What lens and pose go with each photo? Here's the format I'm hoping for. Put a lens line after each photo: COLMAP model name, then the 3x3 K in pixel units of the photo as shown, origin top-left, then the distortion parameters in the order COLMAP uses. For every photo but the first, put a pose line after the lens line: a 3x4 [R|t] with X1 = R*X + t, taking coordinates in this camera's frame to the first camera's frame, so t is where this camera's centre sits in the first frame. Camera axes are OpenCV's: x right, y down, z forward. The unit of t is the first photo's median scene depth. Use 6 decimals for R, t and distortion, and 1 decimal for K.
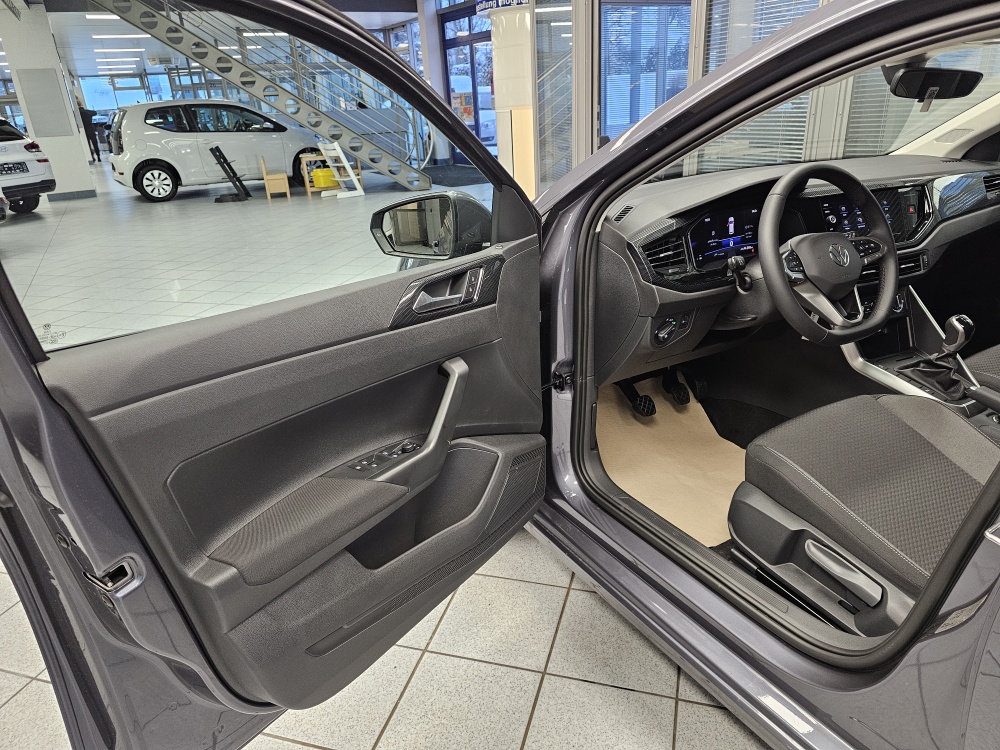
lens RADIAL K [[678.3, 0, 505.0], [0, 678.3, 372.9], [0, 0, 1]] dist [0.063726, -0.054744]
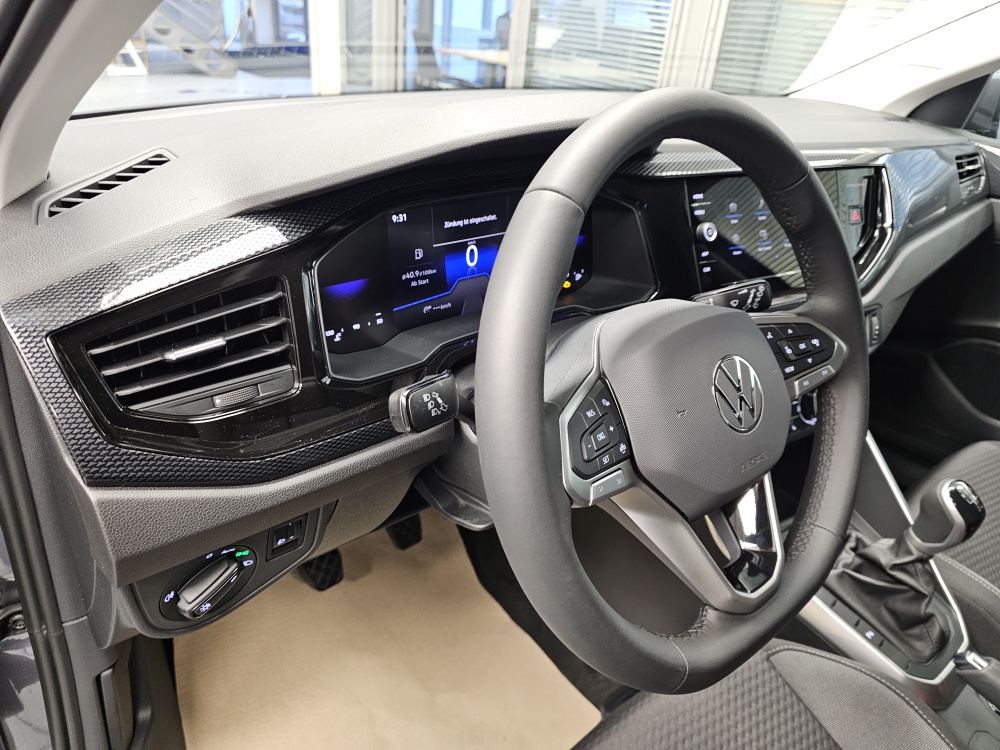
lens RADIAL K [[690.2, 0, 495.1], [0, 690.2, 367.5], [0, 0, 1]] dist [0.069278, -0.083995]
pose [[0.978327, 0.035800, 0.203946, 0.266277], [-0.057038, 0.993429, 0.099227, -0.179733], [-0.199053, -0.108710, 0.973940, 0.609611]]
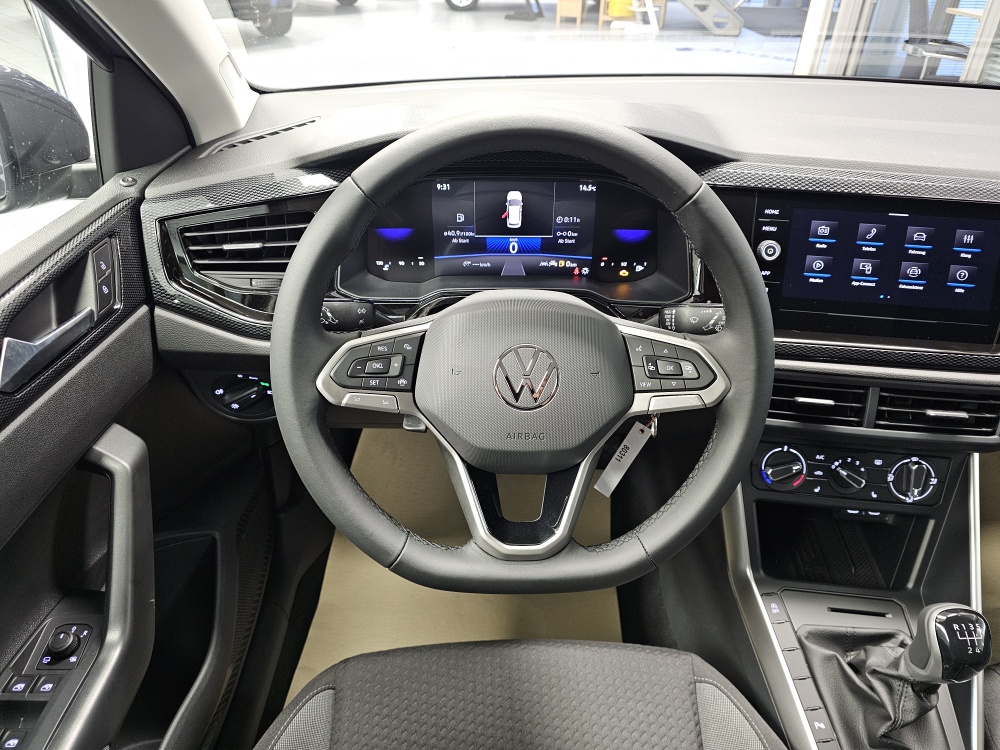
lens RADIAL K [[678.3, 0, 505.0], [0, 678.3, 372.9], [0, 0, 1]] dist [0.063726, -0.054744]
pose [[0.870930, 0.326532, -0.367230, 0.527000], [-0.242496, 0.935557, 0.256767, -0.228039], [0.427408, -0.134574, 0.893987, 0.573918]]
